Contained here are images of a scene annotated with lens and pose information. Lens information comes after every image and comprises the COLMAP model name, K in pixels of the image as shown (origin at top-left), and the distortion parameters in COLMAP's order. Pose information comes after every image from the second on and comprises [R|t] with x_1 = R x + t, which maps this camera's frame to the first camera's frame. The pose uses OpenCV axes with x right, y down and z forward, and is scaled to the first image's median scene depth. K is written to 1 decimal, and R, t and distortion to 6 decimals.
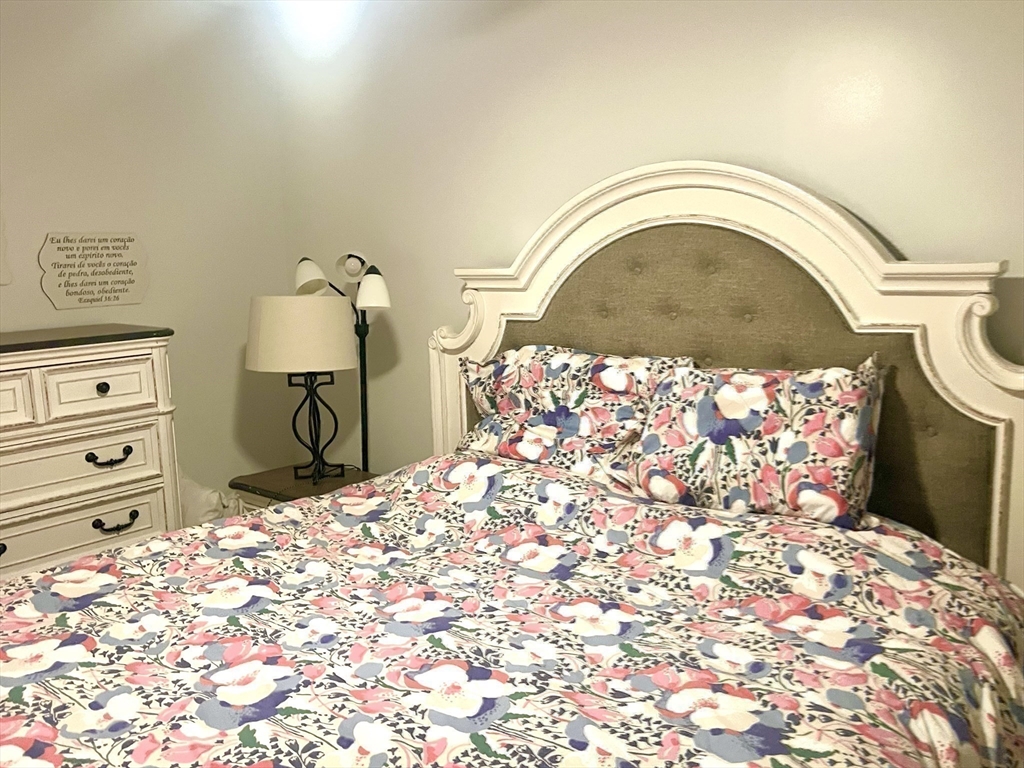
lens RADIAL K [[882.8, 0, 516.4], [0, 882.8, 380.9], [0, 0, 1]] dist [0.012147, 0.012014]
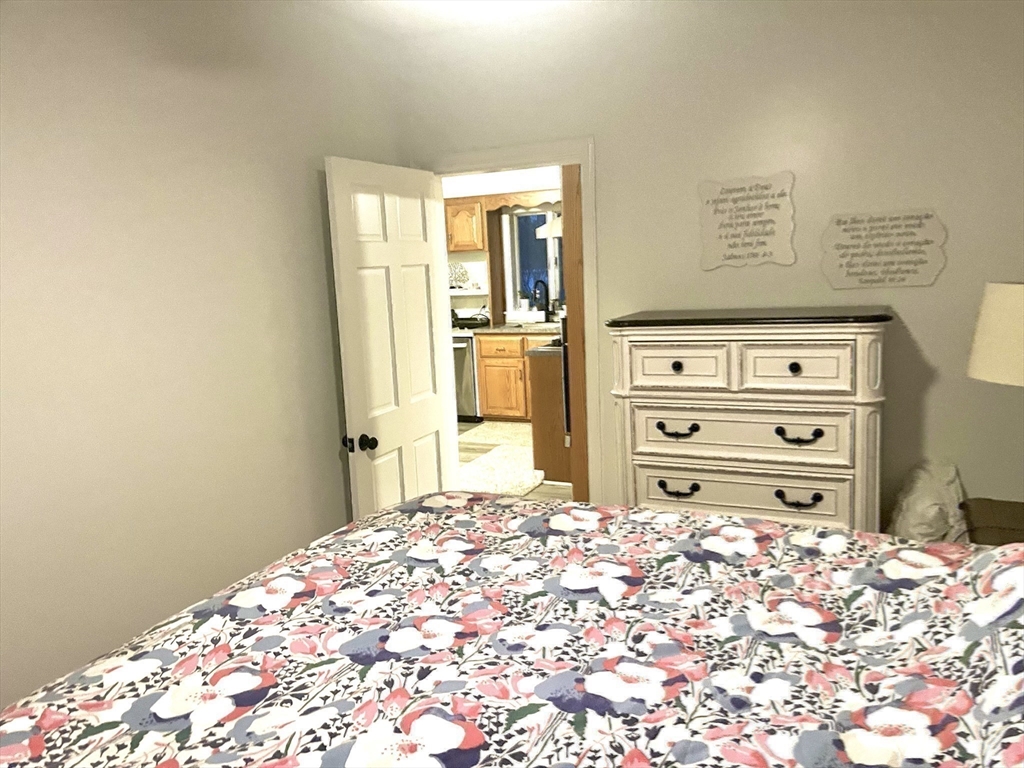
lens RADIAL K [[775.9, 0, 512.3], [0, 775.9, 387.8], [0, 0, 1]] dist [0.041797, -0.044140]
pose [[0.233589, 0.161256, -0.958870, 0.351868], [-0.105746, 0.984516, 0.139808, -0.065255], [0.966568, 0.068739, 0.247025, 0.494529]]
